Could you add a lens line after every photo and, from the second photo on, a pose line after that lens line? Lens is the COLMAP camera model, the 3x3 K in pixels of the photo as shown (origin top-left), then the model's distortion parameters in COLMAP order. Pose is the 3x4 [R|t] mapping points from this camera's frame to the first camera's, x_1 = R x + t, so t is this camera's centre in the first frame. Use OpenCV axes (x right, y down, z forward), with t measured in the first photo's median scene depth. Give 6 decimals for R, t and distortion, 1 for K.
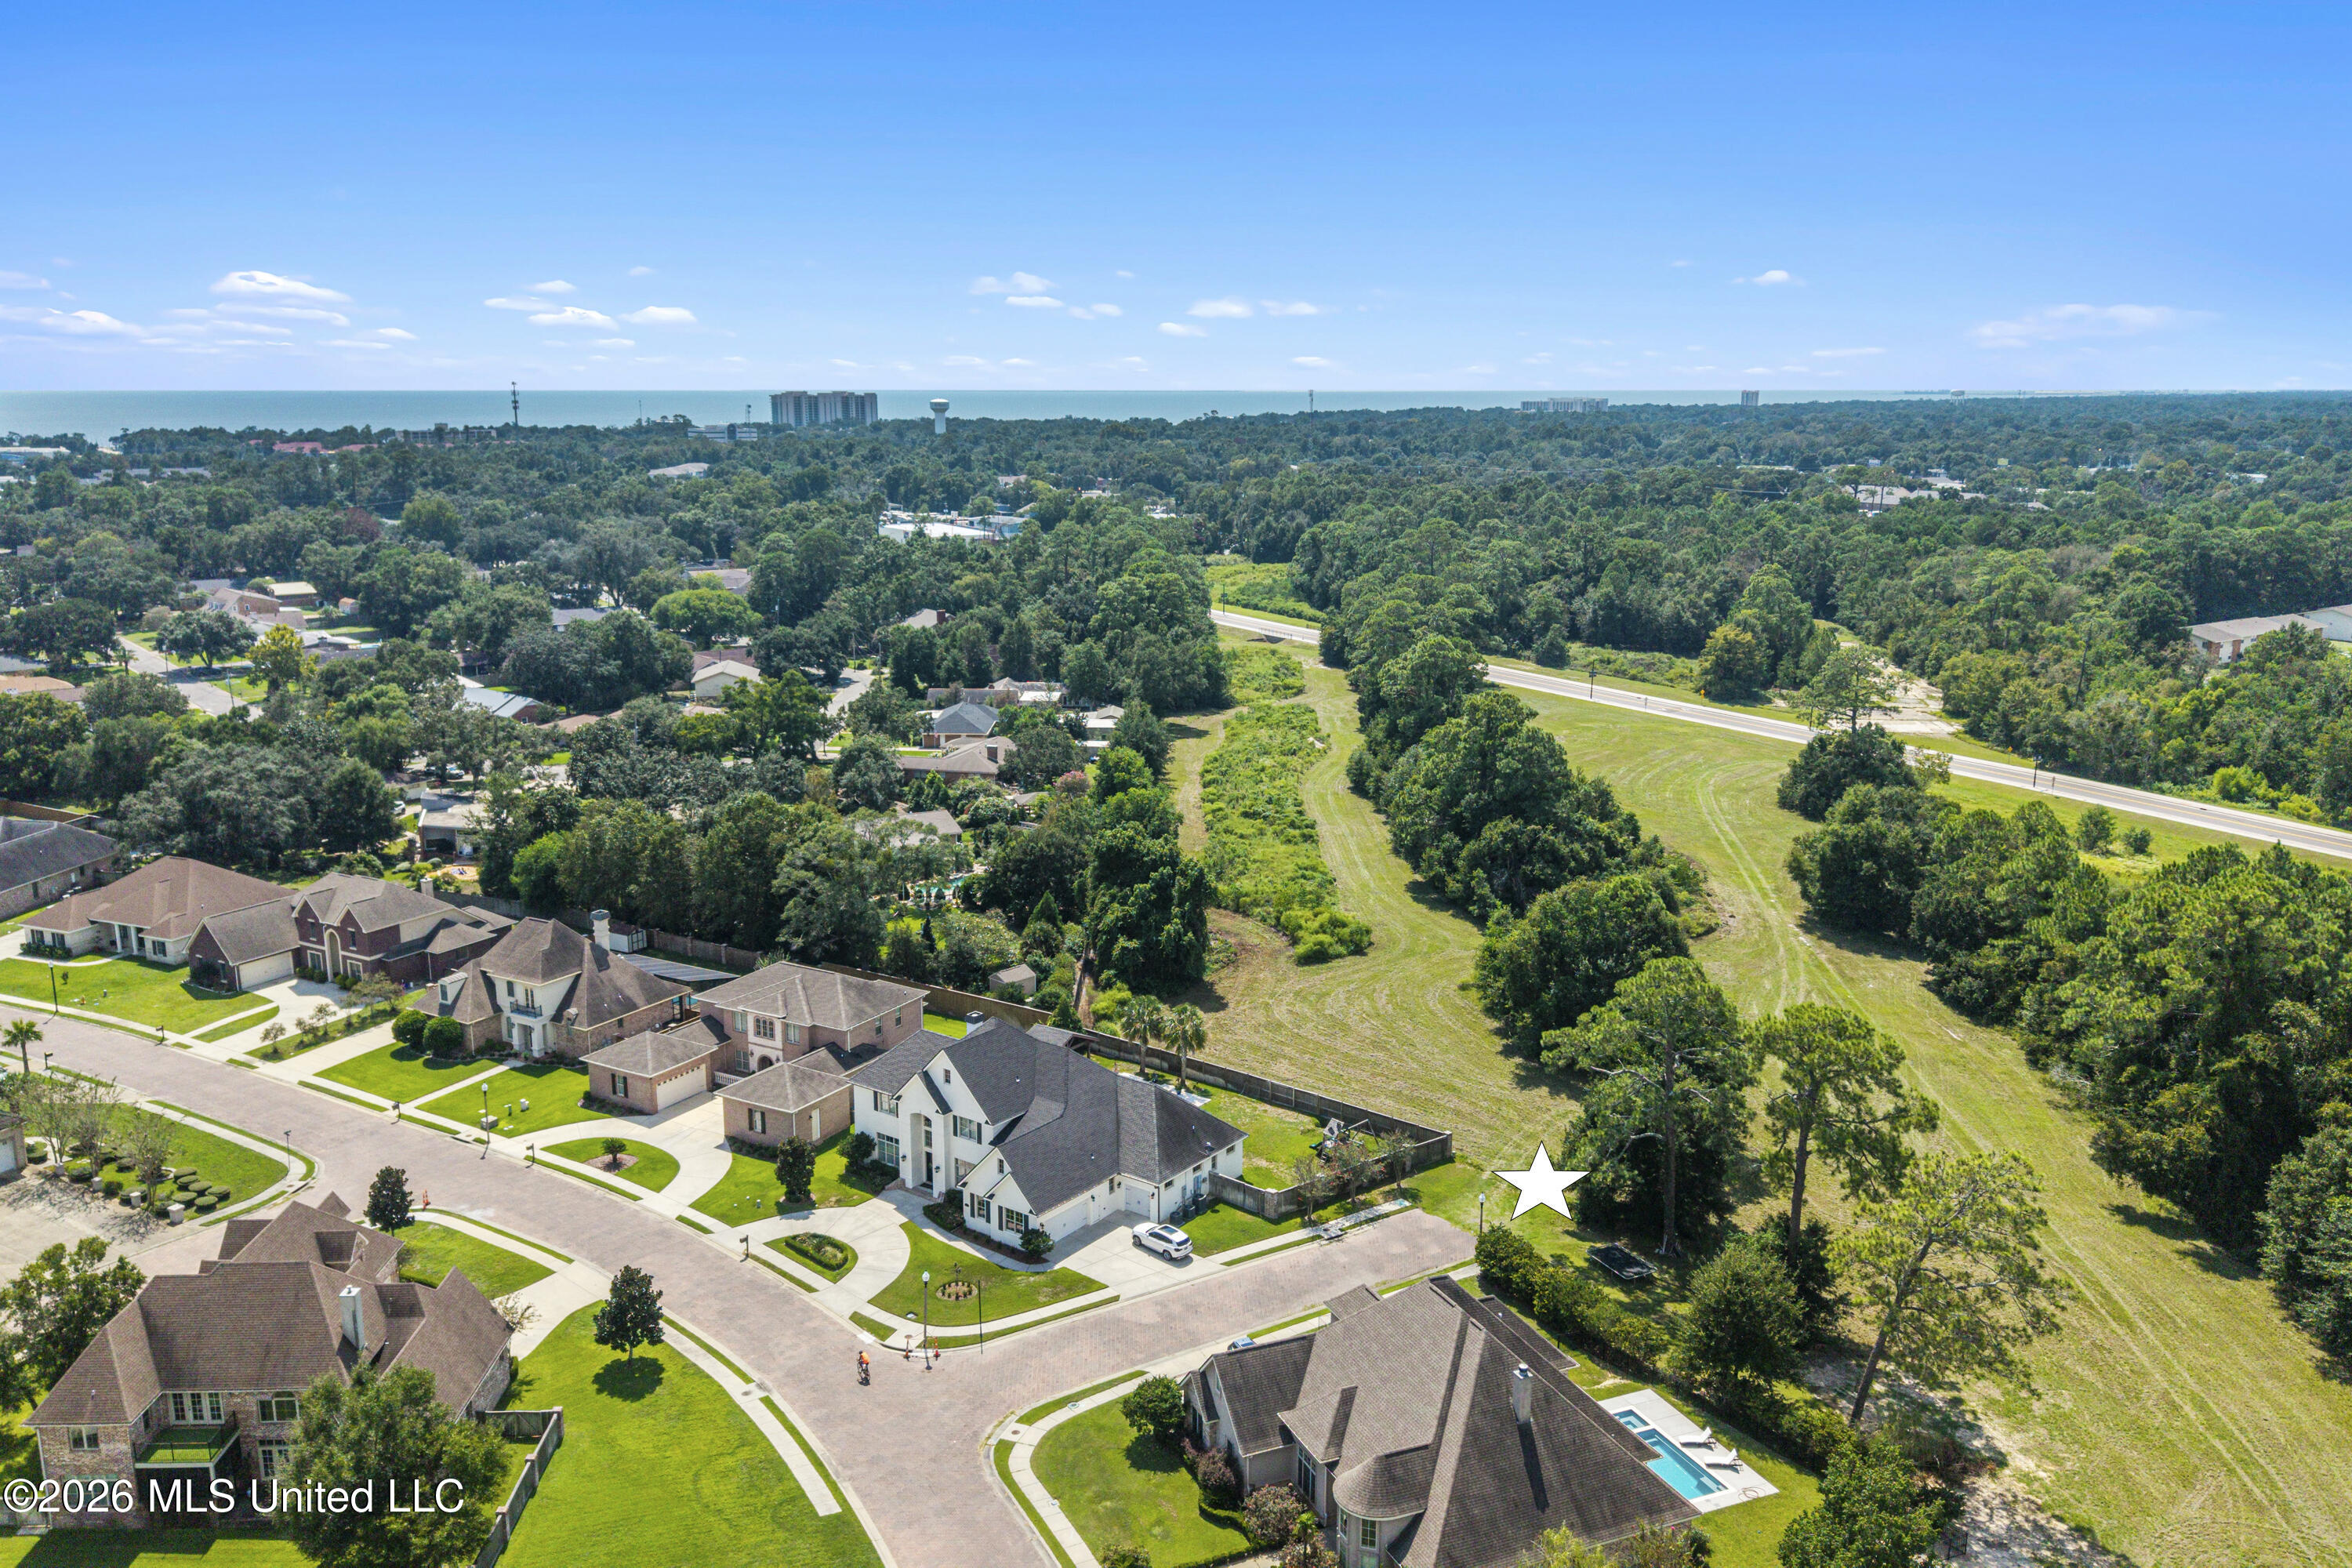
lens RADIAL K [[1864.0, 0, 1176.0], [0, 1864.0, 784.0], [0, 0, 1]] dist [0.084209, -0.143314]
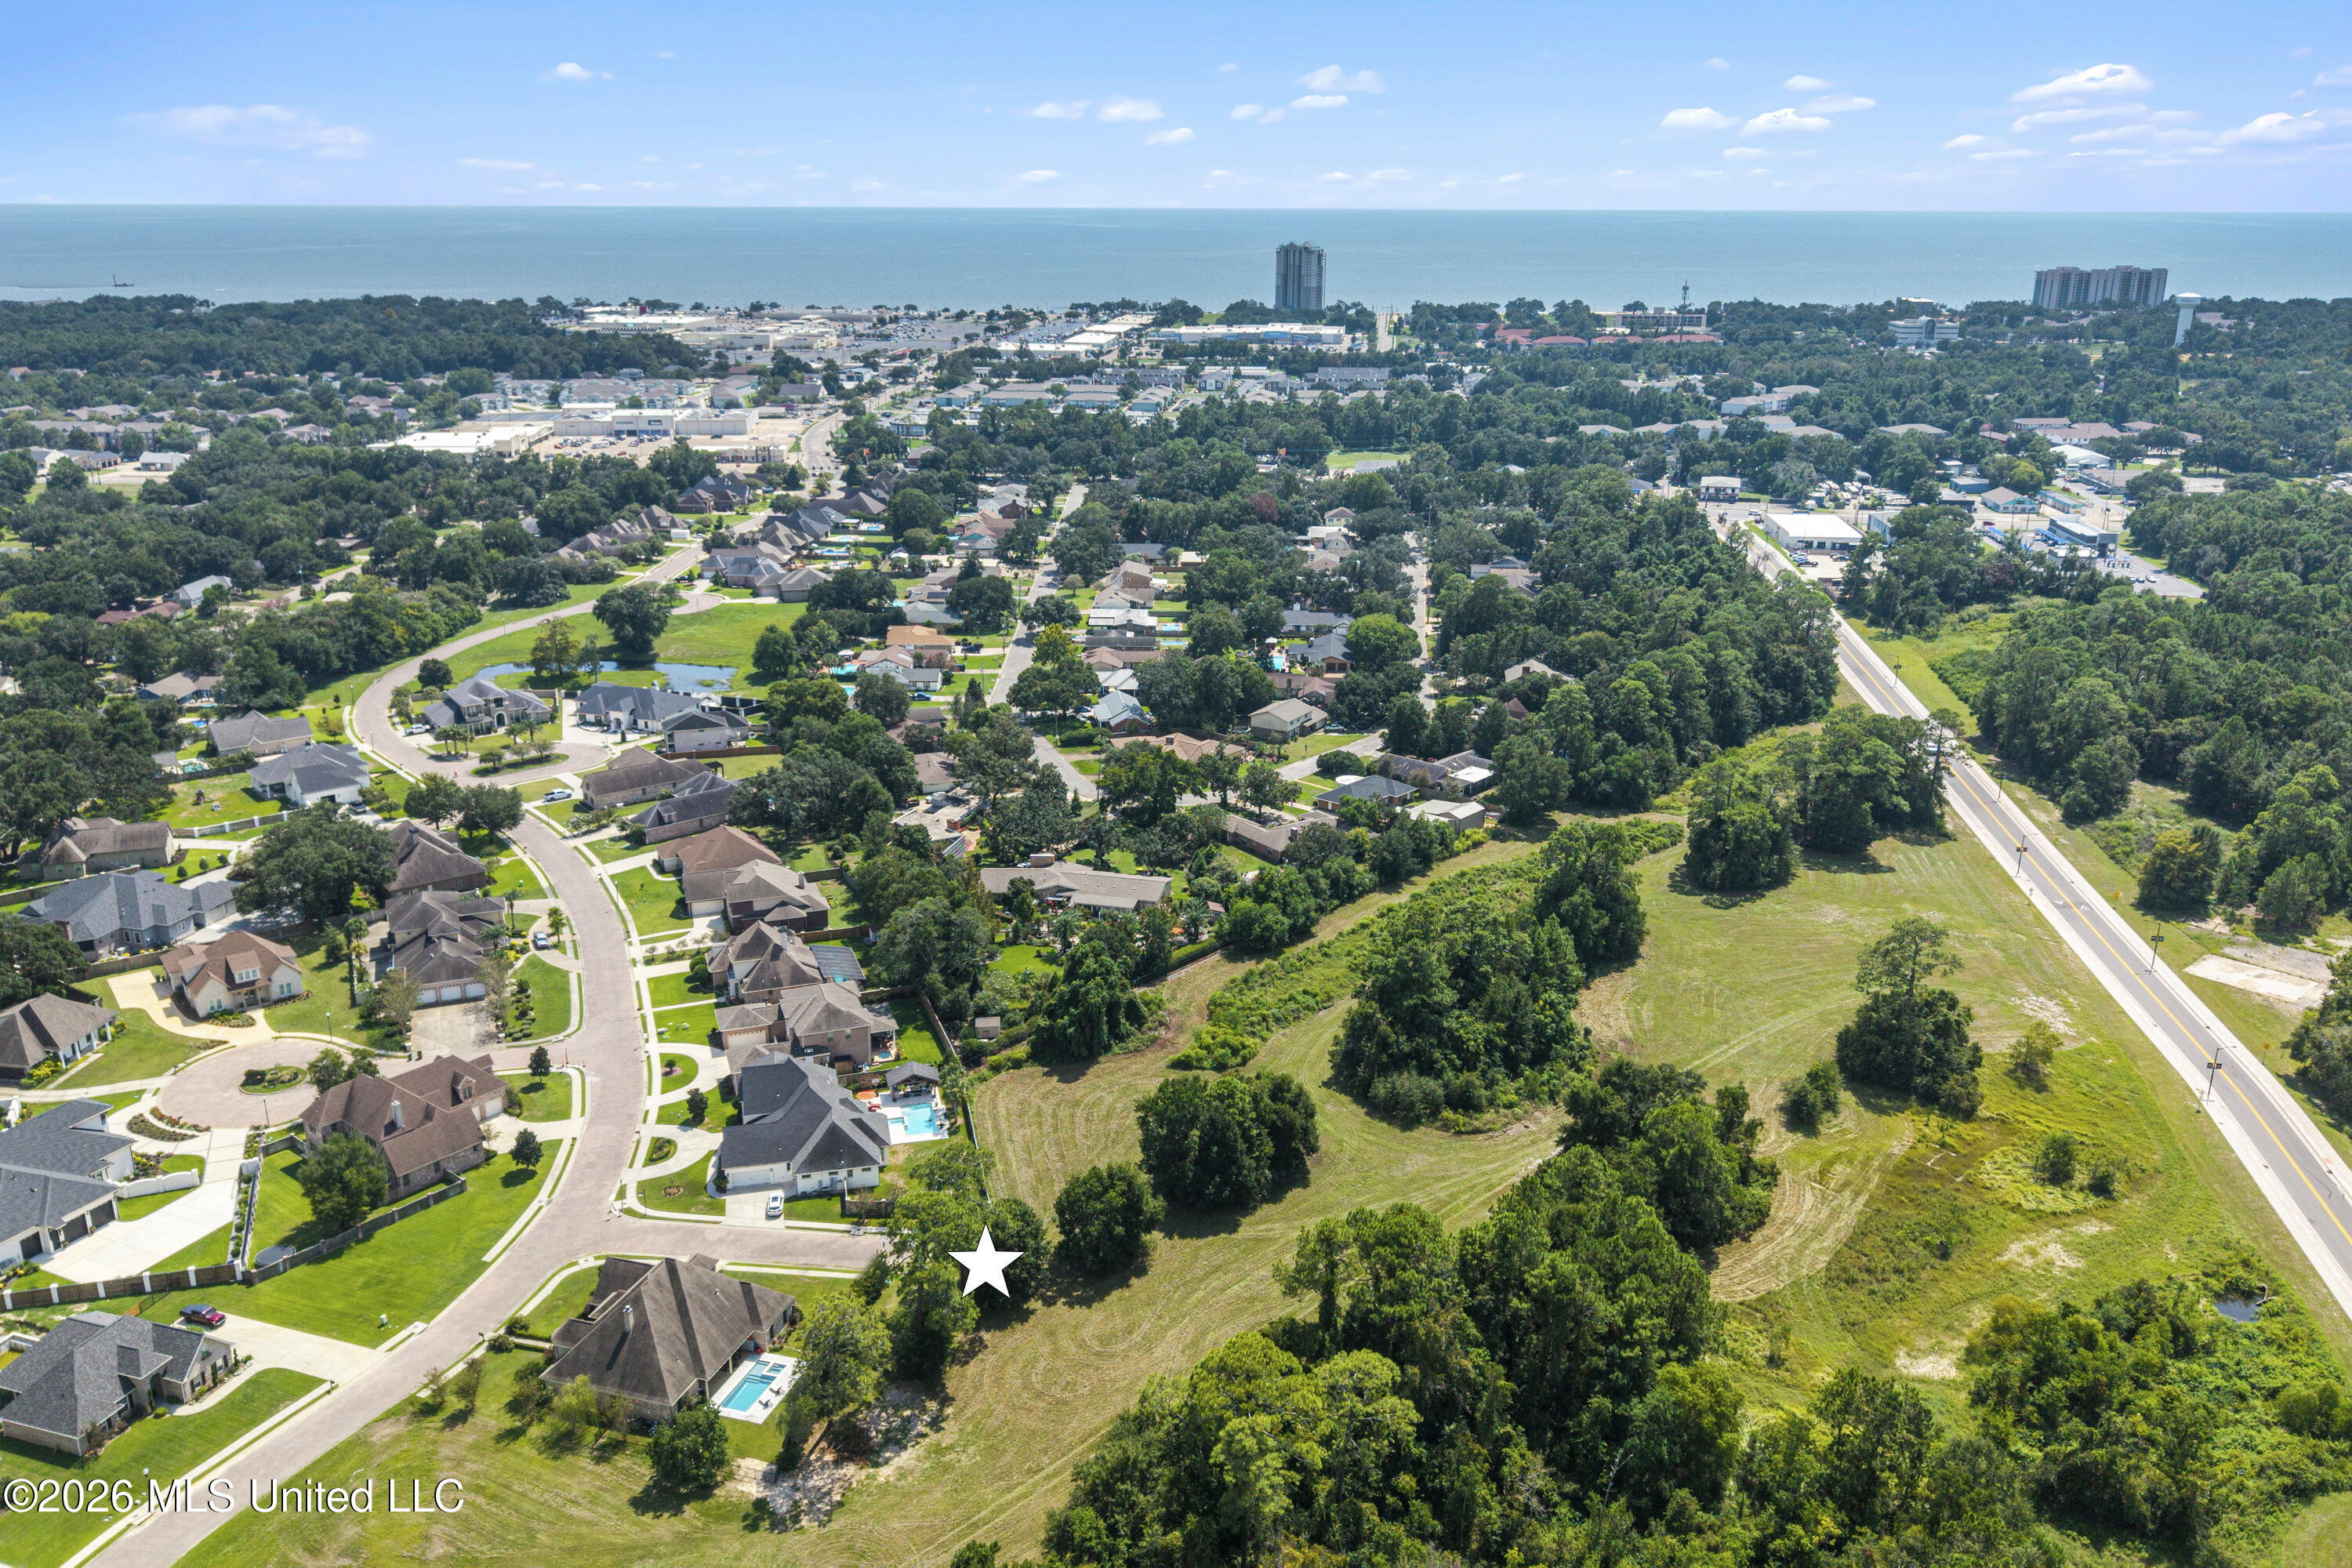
lens RADIAL K [[1864.0, 0, 1176.0], [0, 1864.0, 784.0], [0, 0, 1]] dist [0.084209, -0.143314]
pose [[0.764254, 0.197212, -0.614022, 0.718728], [-0.138861, 0.980086, 0.141948, -0.254863], [0.629788, -0.023221, 0.776420, -0.093290]]
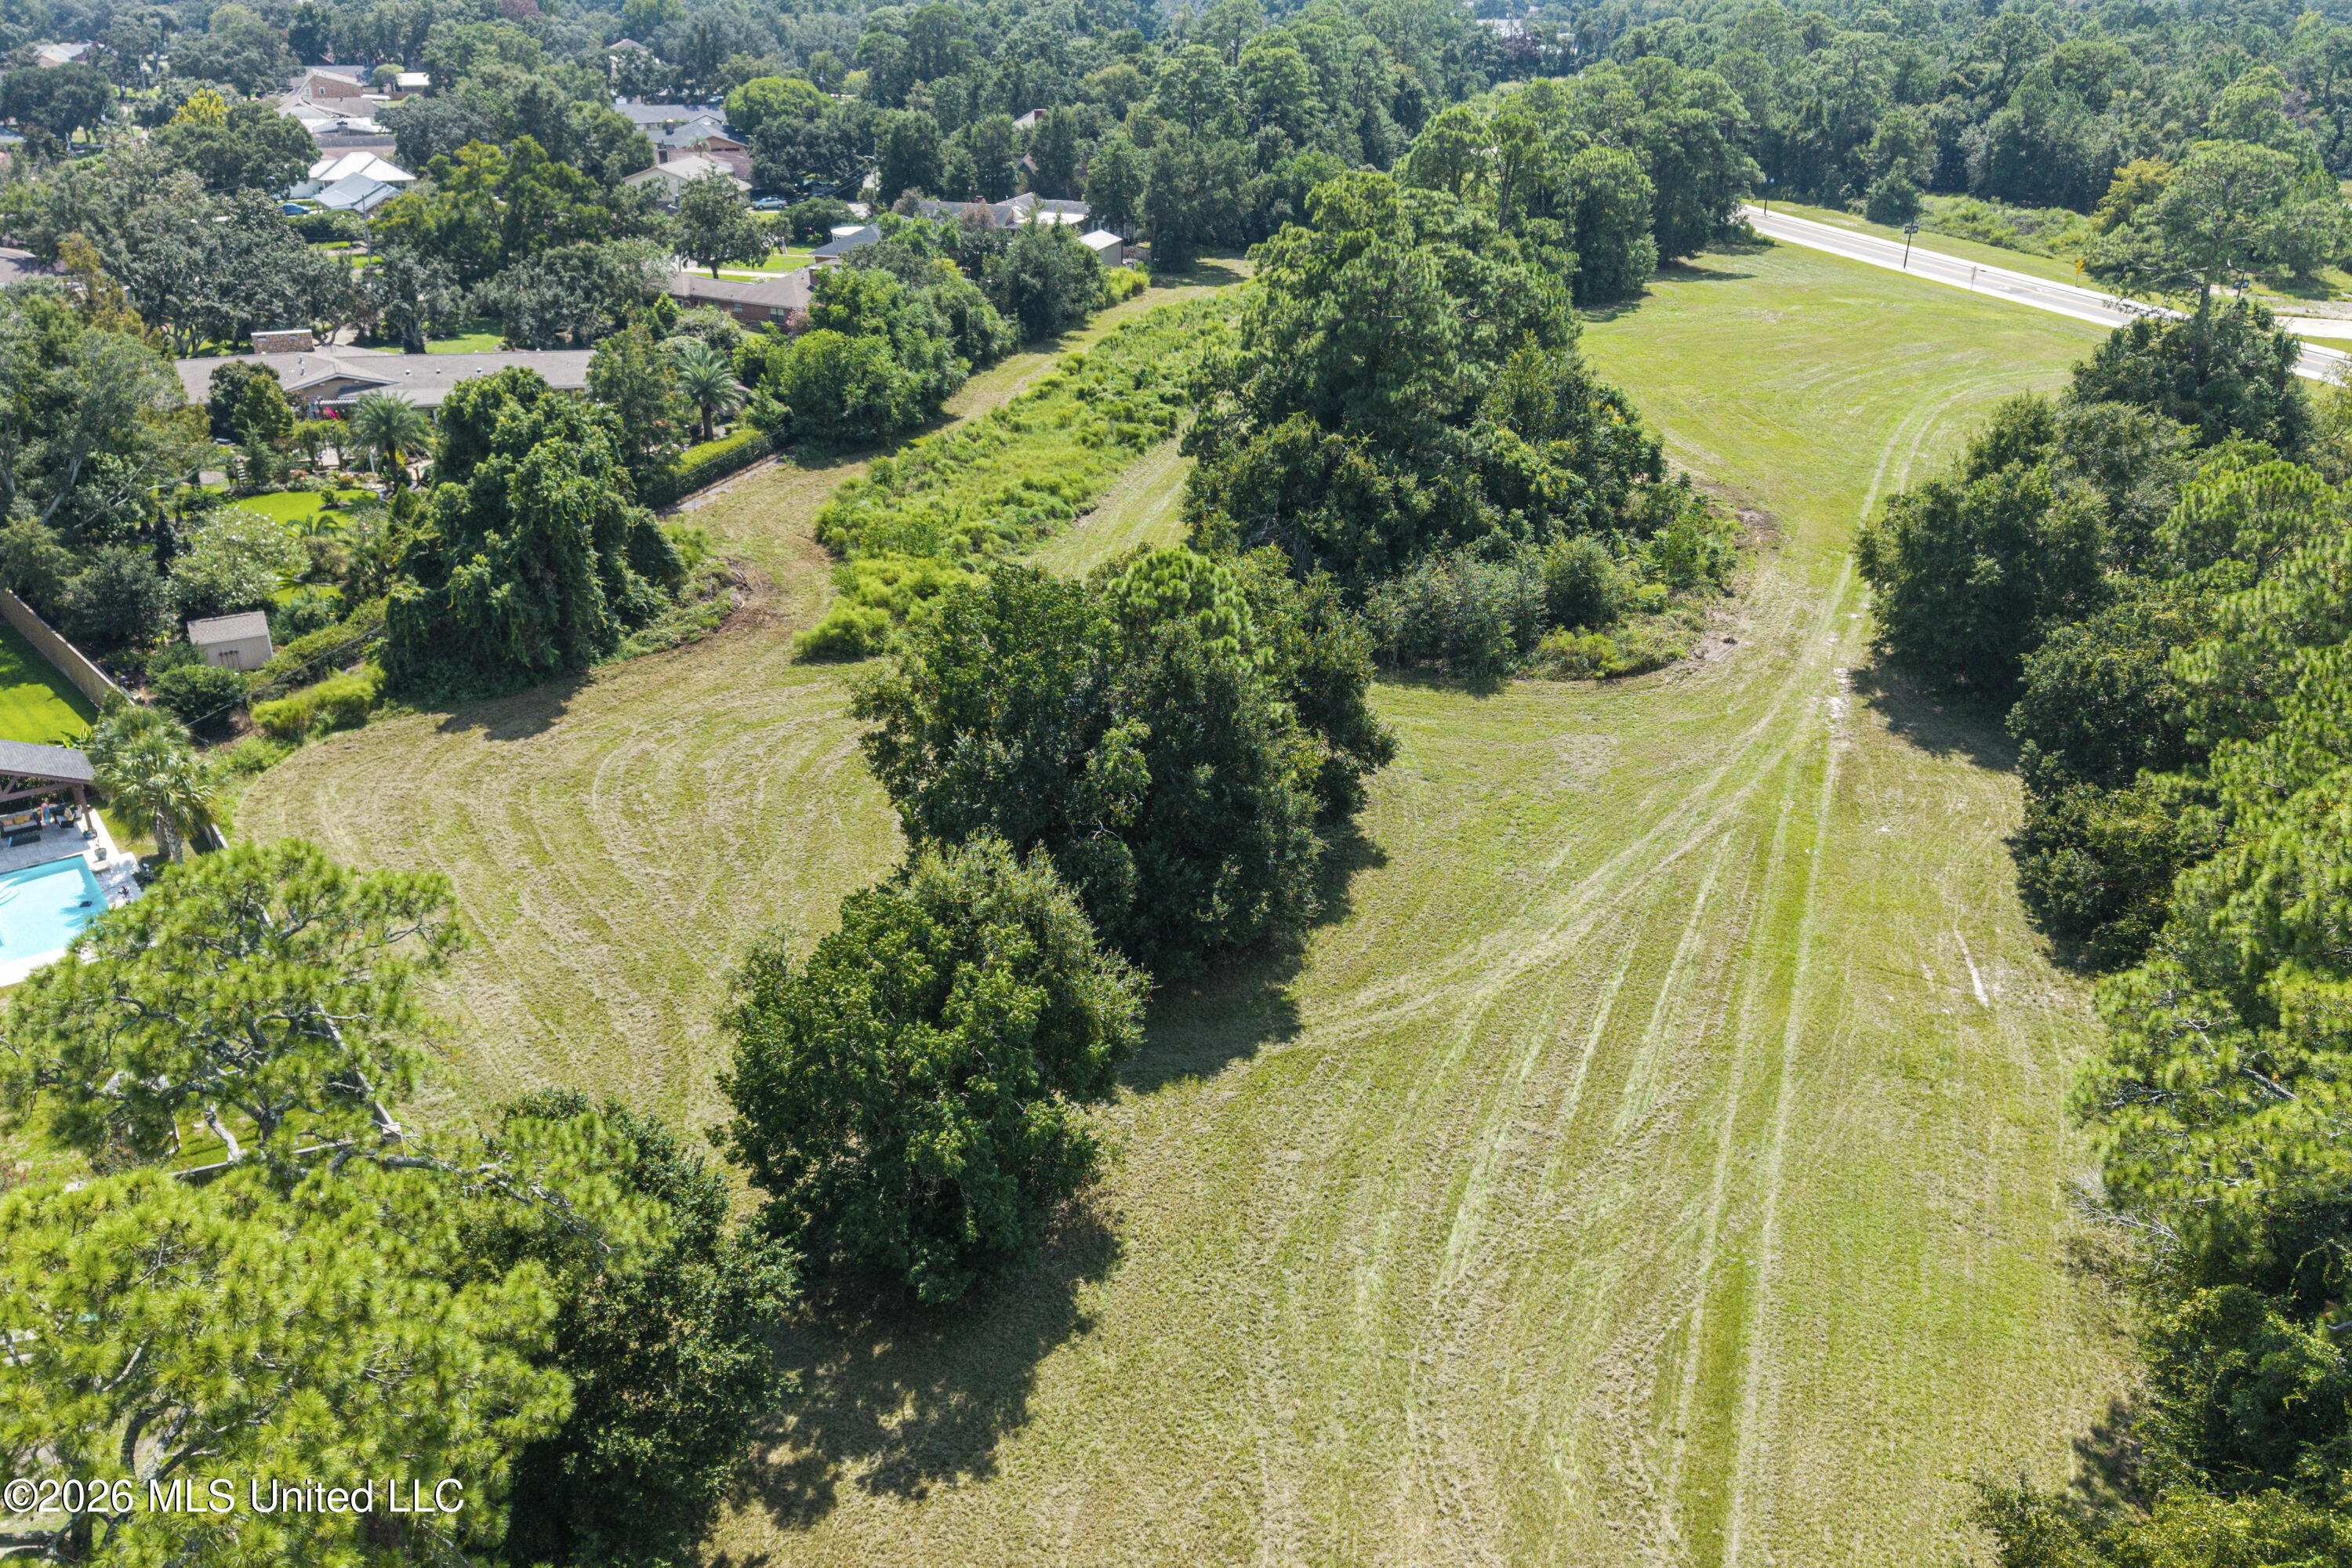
lens RADIAL K [[1864.0, 0, 1176.0], [0, 1864.0, 784.0], [0, 0, 1]] dist [0.084209, -0.143314]
pose [[0.959845, 0.118162, -0.254429, 0.244950], [-0.062812, 0.974460, 0.215597, 0.006355], [0.273407, -0.190959, 0.942753, 0.401086]]
